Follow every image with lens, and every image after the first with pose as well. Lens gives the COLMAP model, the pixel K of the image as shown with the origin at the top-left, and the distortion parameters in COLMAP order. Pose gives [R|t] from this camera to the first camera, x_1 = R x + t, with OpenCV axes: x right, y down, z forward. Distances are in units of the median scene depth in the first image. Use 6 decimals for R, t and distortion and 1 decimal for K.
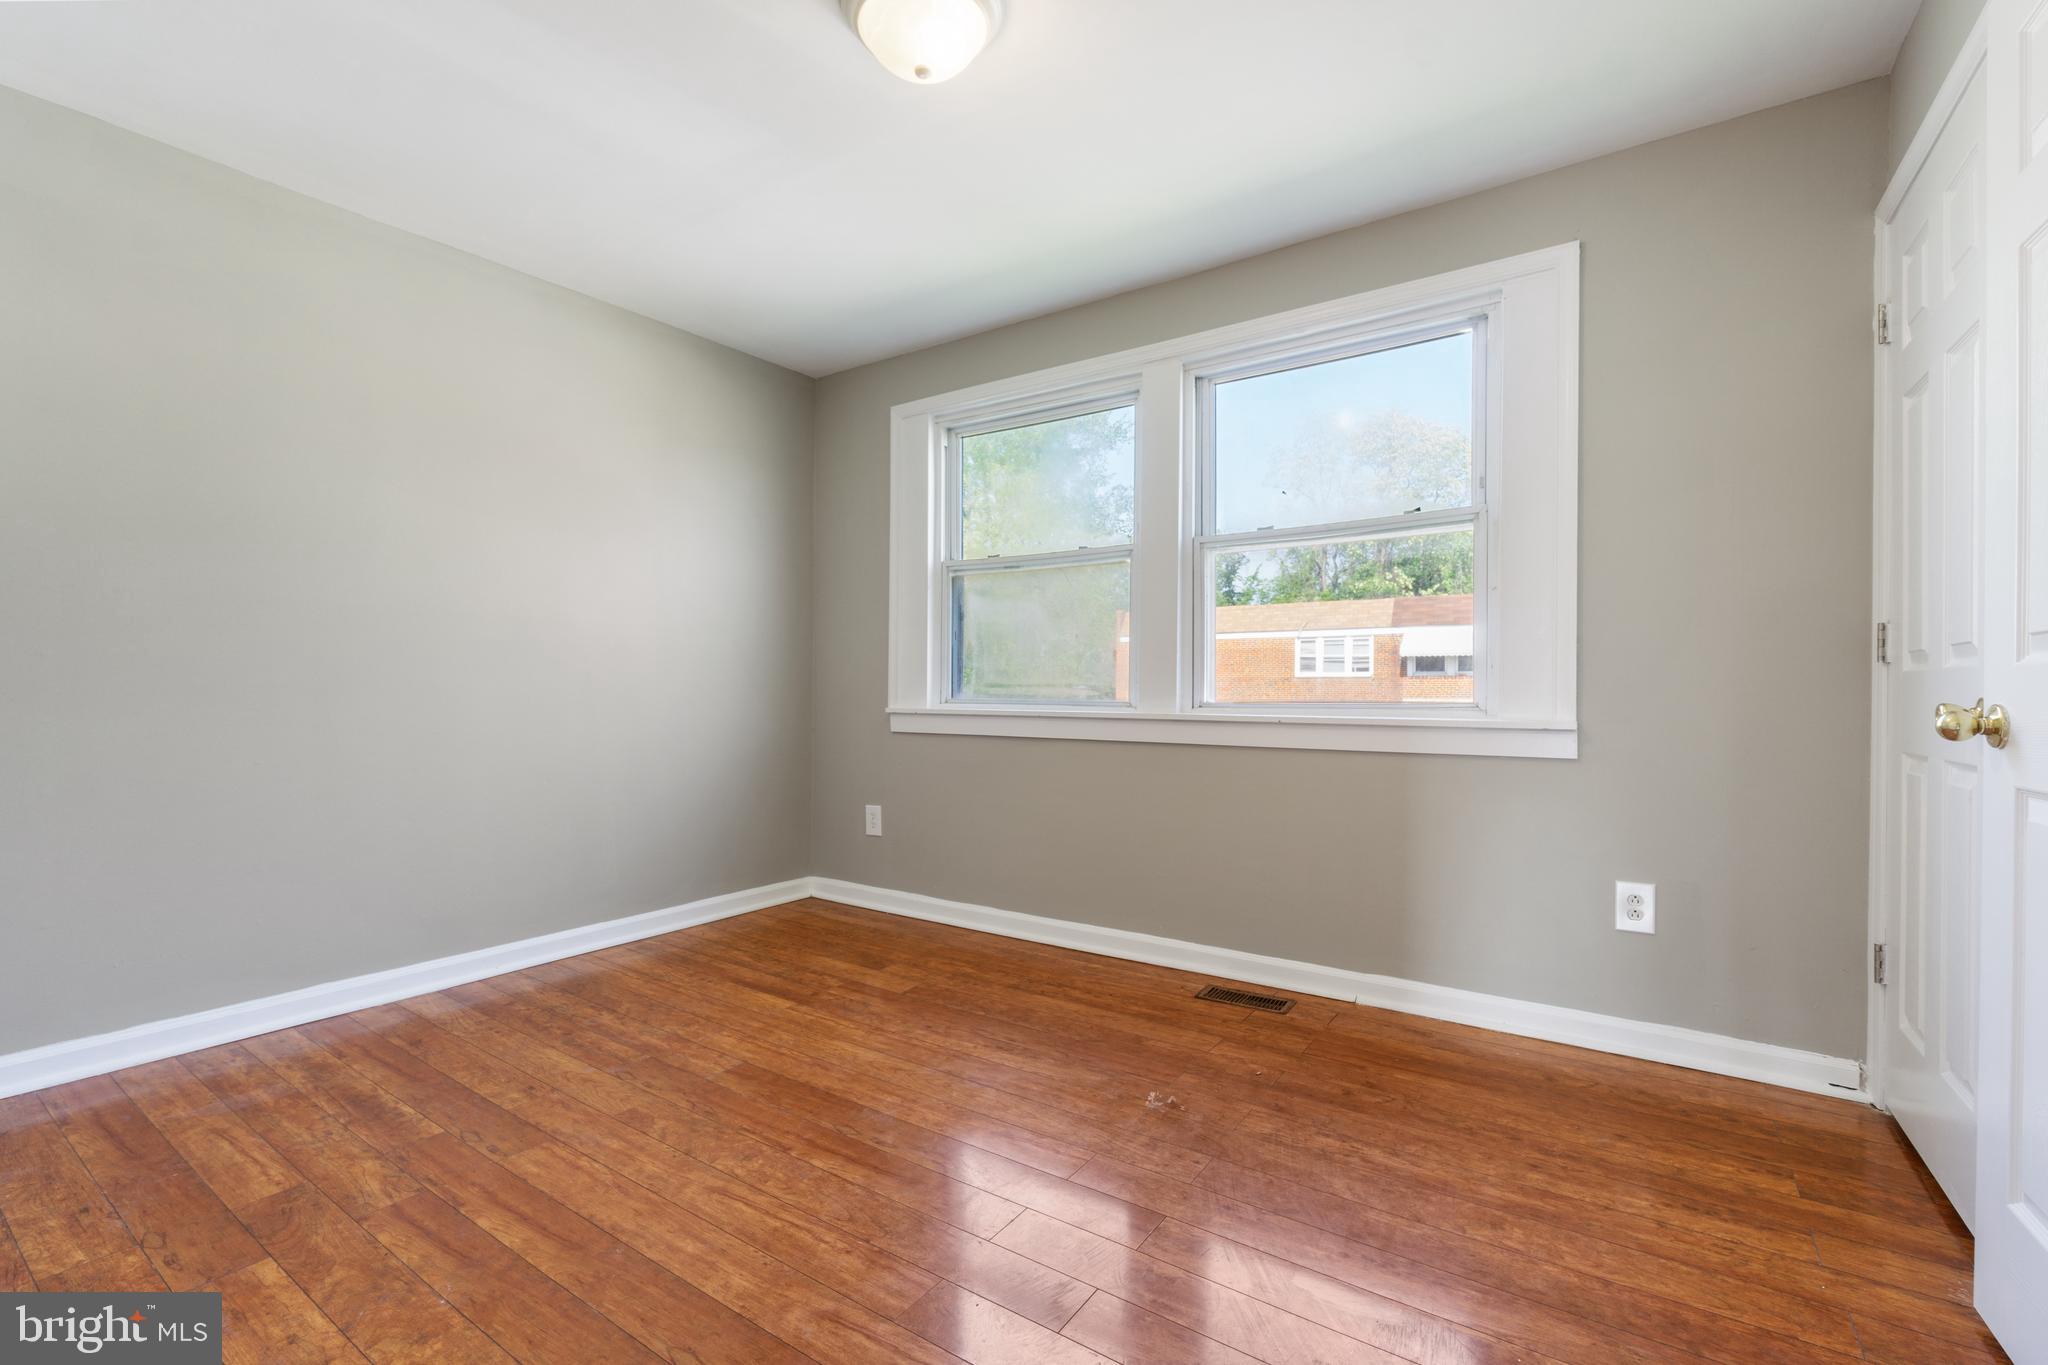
lens RADIAL K [[886.7, 0, 1017.8], [0, 886.7, 692.8], [0, 0, 1]] dist [-0.003421, 0.000358]
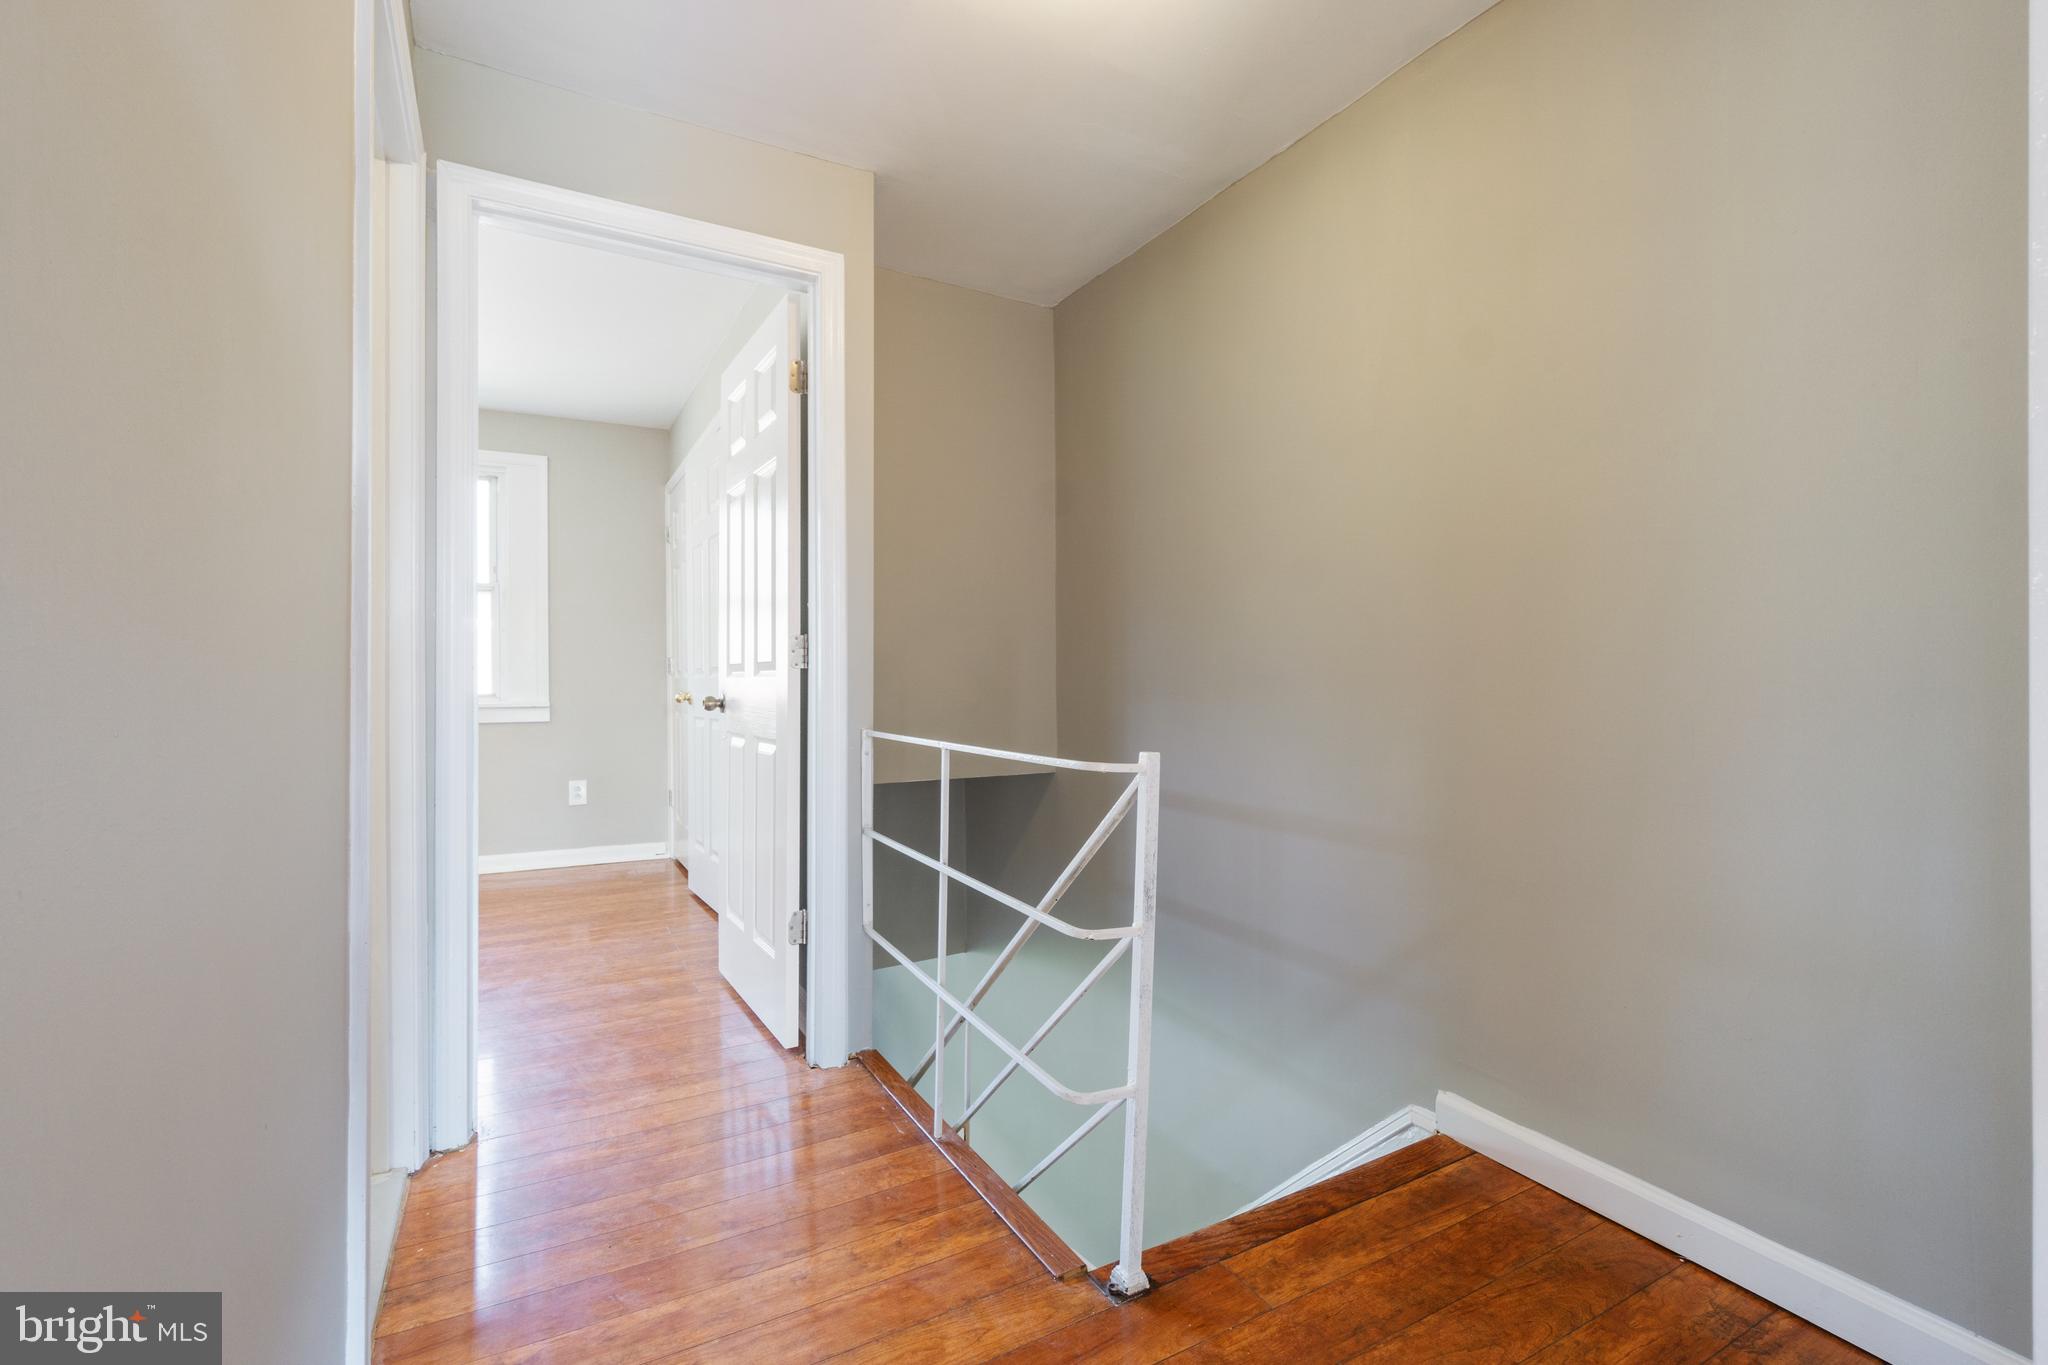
lens RADIAL K [[886.7, 0, 1030.4], [0, 886.7, 691.2], [0, 0, 1]] dist [-0.003421, 0.000358]
pose [[0.464616, -0.005161, 0.885497, -0.620285], [0.014914, 0.999887, -0.001998, 0.028984], [-0.885387, 0.014134, 0.464640, -0.868759]]
